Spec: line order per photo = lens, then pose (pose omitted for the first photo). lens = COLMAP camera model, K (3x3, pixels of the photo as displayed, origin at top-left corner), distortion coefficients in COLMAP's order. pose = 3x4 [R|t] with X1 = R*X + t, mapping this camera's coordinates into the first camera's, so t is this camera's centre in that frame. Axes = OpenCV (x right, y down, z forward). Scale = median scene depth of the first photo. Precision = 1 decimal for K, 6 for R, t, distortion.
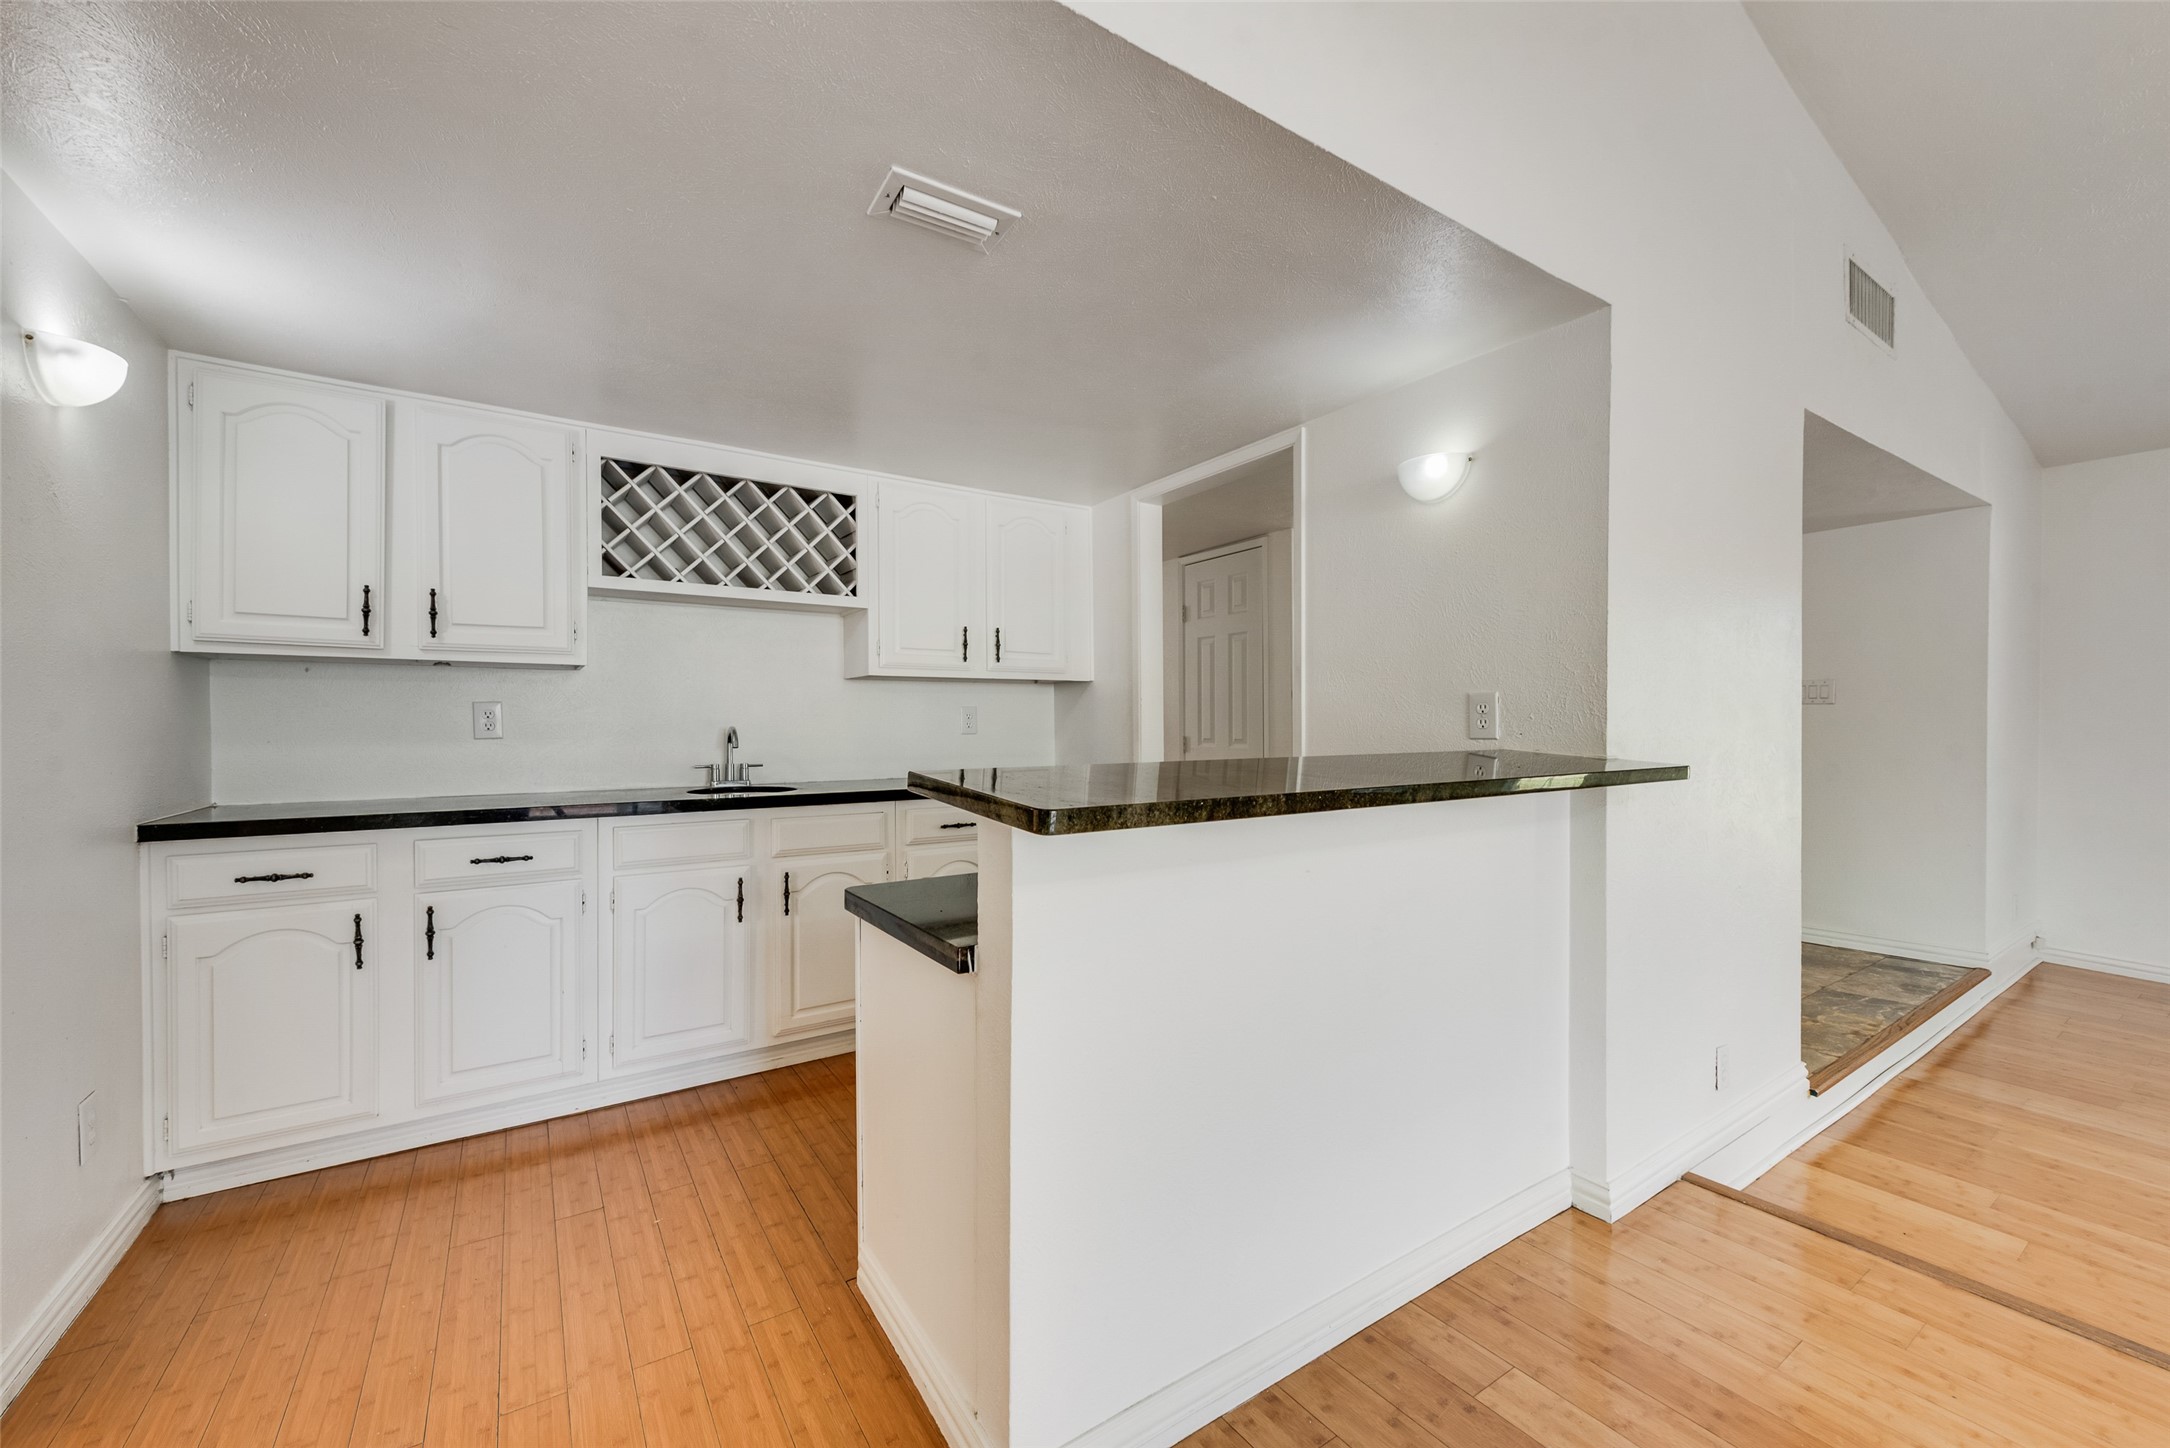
lens RADIAL K [[858.8, 0, 1095.9], [0, 858.8, 725.8], [0, 0, 1]] dist [0.002999, 0.000019]
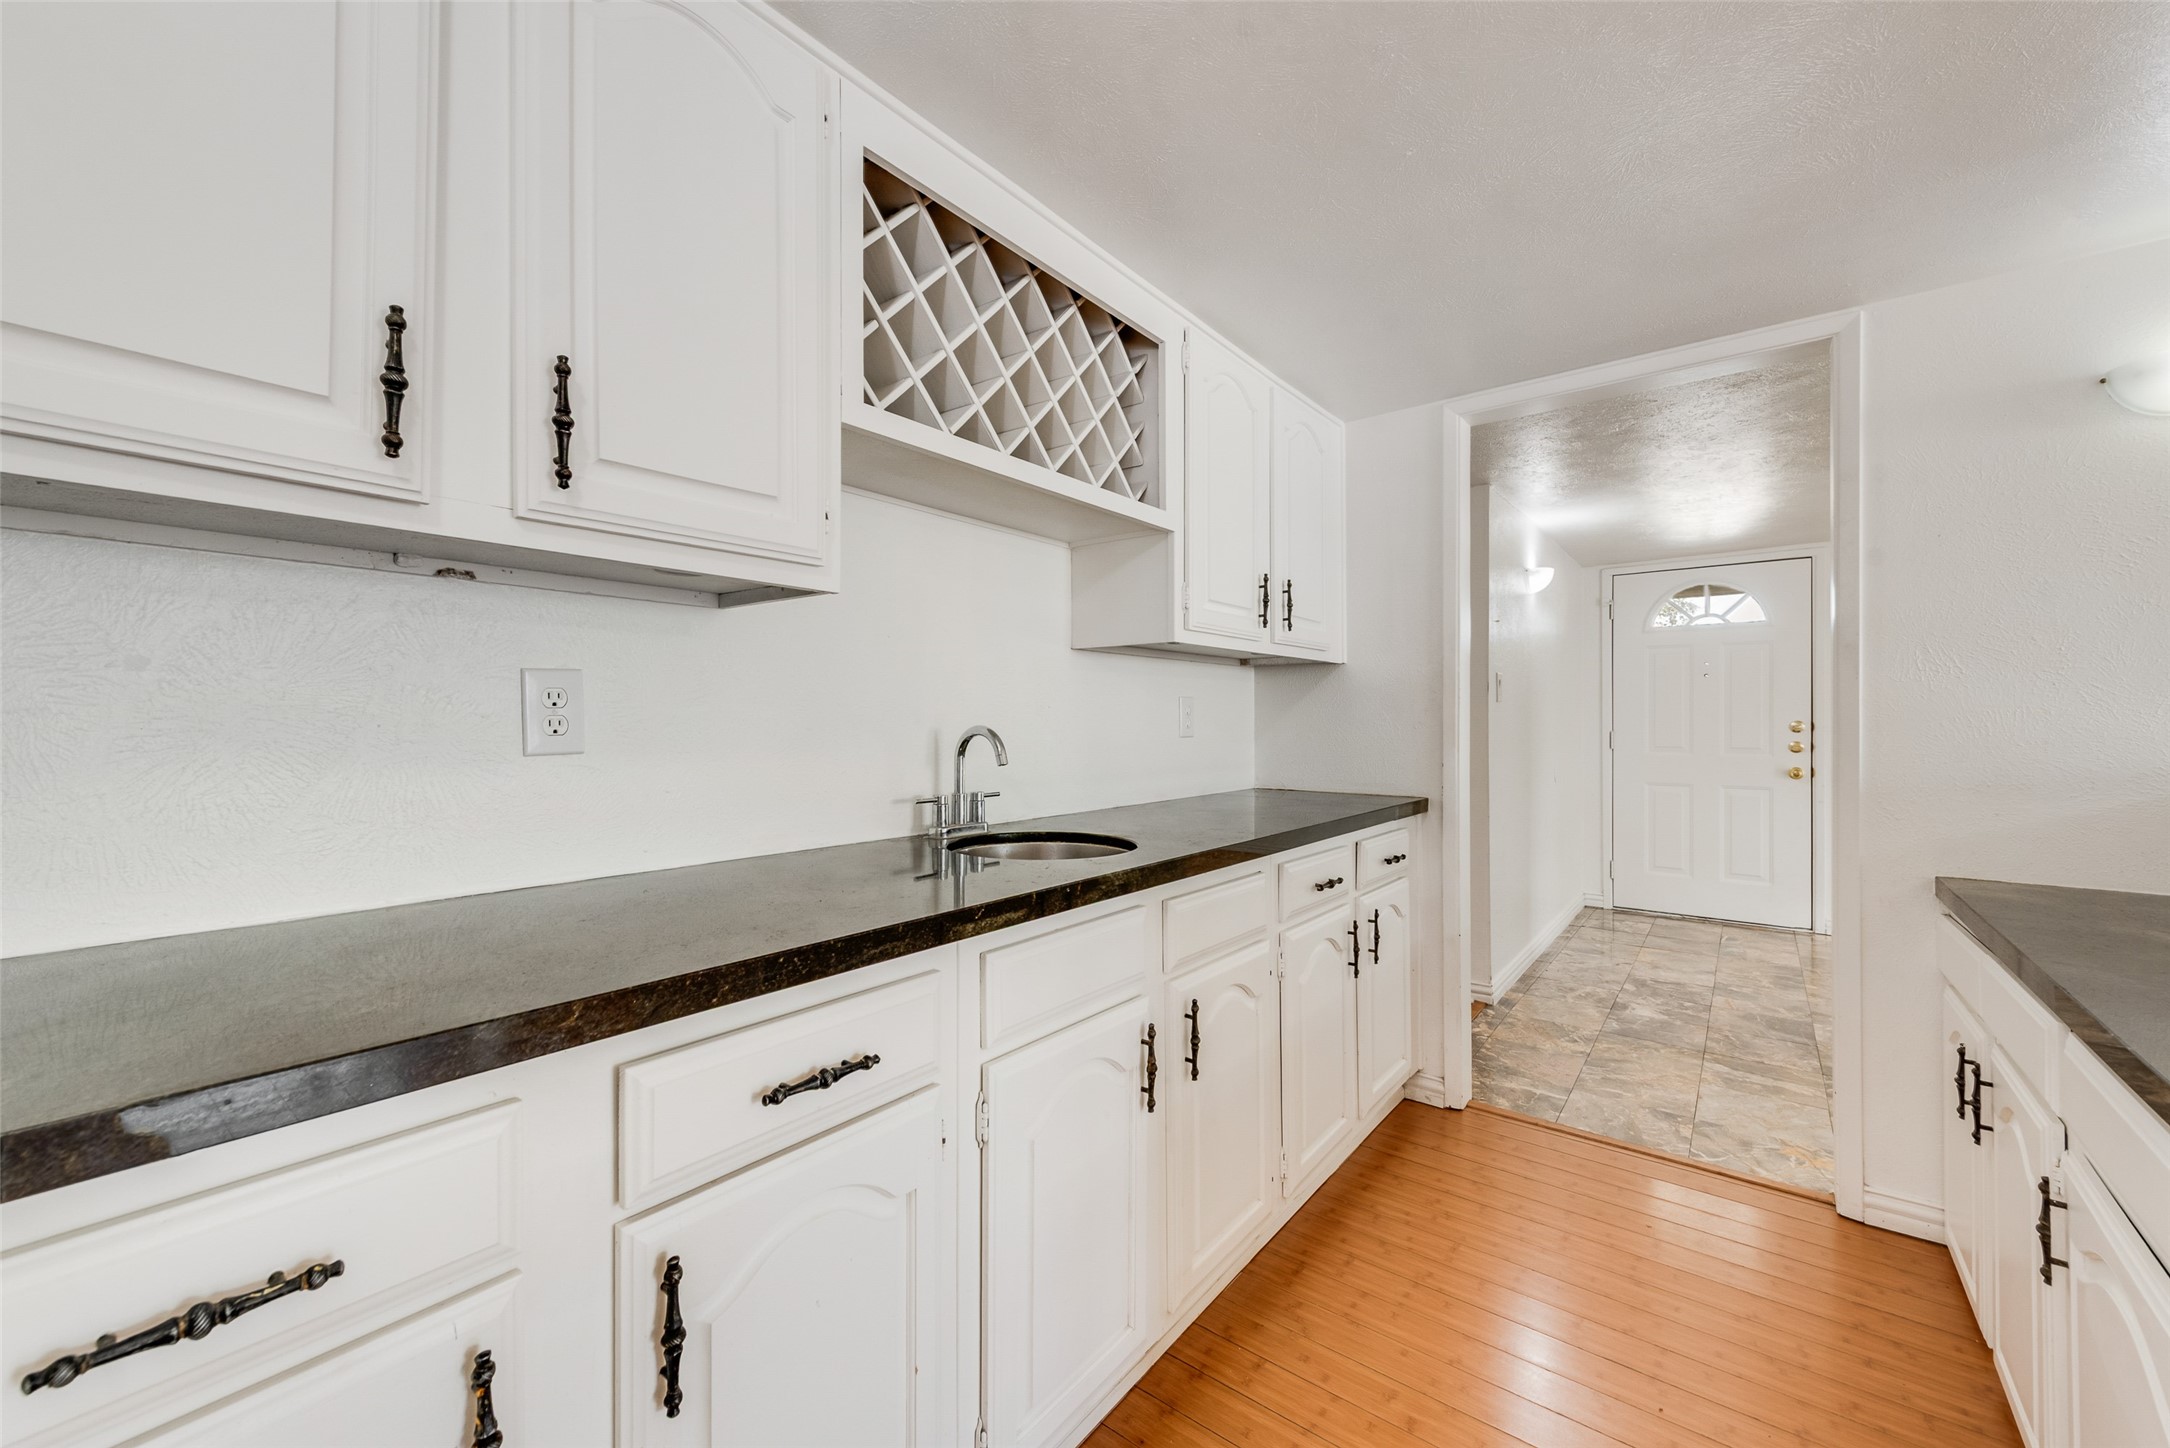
lens RADIAL K [[858.8, 0, 1081.3], [0, 858.8, 716.1], [0, 0, 1]] dist [0.002999, 0.000019]
pose [[0.950000, 0.001397, 0.312247, -0.606972], [0.001927, 0.999945, -0.010337, 0.000314], [-0.312245, 0.010422, 0.949945, 0.521444]]
